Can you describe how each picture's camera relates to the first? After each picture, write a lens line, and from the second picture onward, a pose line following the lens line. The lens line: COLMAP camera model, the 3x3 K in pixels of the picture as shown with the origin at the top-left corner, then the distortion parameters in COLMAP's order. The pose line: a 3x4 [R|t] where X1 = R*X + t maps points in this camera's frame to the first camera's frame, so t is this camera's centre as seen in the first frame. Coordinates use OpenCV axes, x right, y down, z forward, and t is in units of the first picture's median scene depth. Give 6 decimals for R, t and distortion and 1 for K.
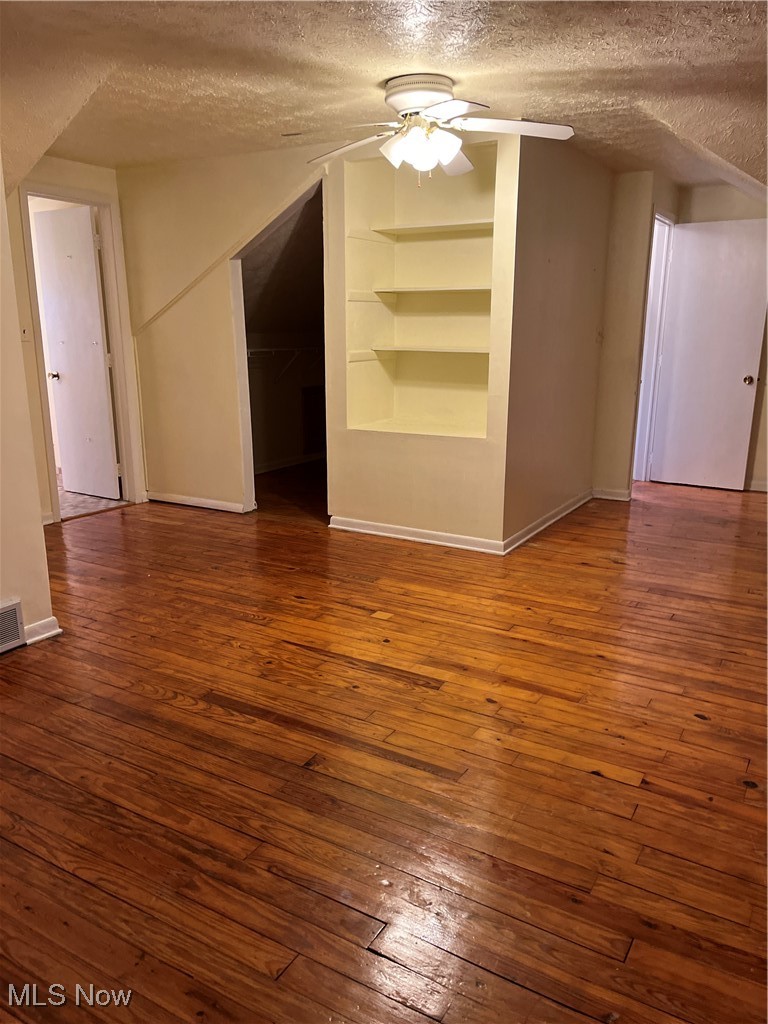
lens RADIAL K [[770.5, 0, 381.4], [0, 770.5, 519.4], [0, 0, 1]] dist [0.069747, -0.080946]
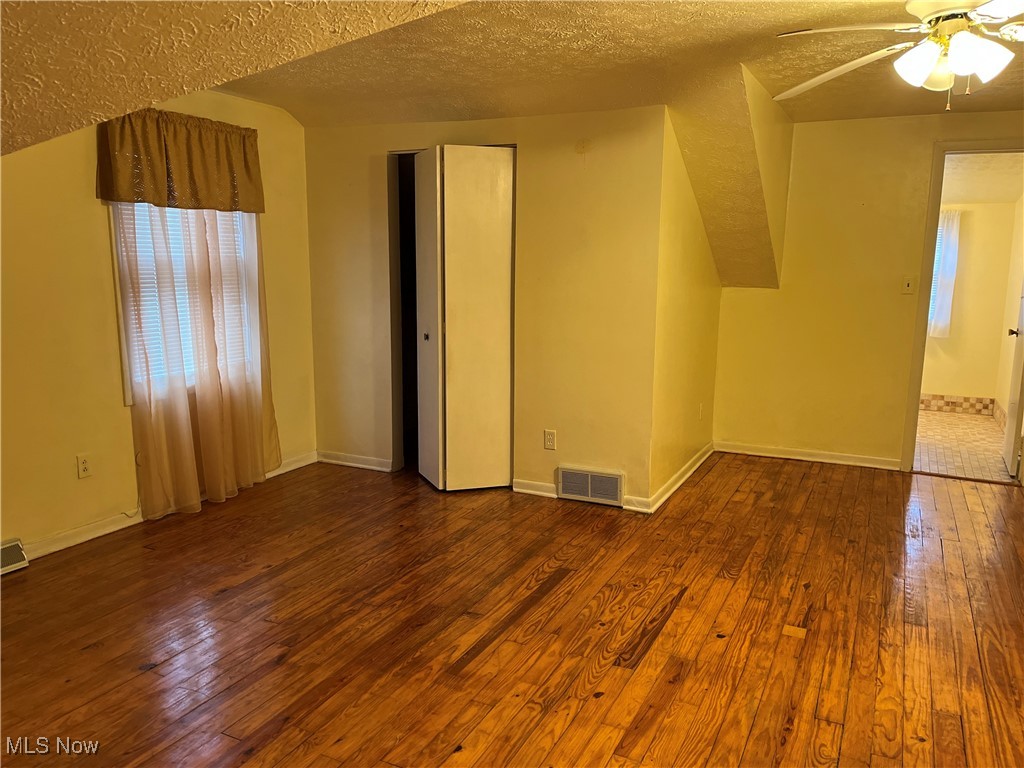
lens RADIAL K [[770.5, 0, 512.8], [0, 770.5, 385.0], [0, 0, 1]] dist [0.069747, -0.080946]
pose [[0.081767, 0.160891, -0.983579, 0.730038], [-0.253816, 0.957706, 0.135559, -0.159666], [0.963790, 0.238564, 0.119145, 0.529892]]
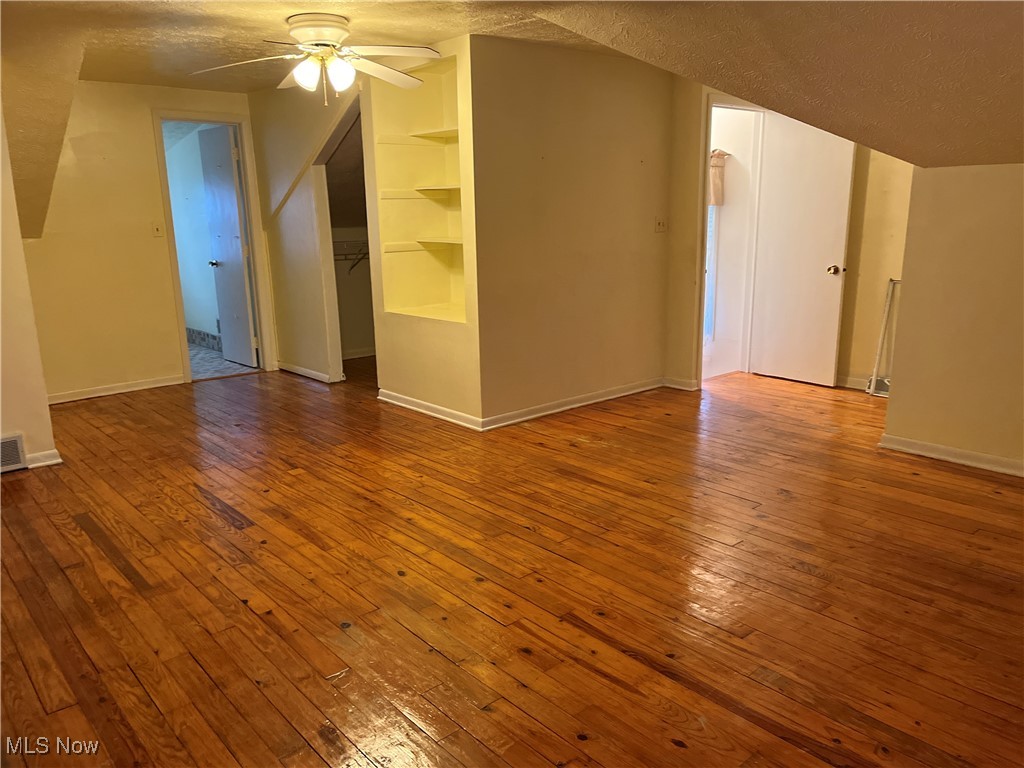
lens RADIAL K [[770.5, 0, 517.8], [0, 770.5, 384.0], [0, 0, 1]] dist [0.069747, -0.080946]
pose [[0.951909, 0.049440, -0.302364, 0.642608], [-0.056588, 0.998286, -0.014919, -0.008137], [0.301108, 0.031312, 0.953076, -0.016030]]
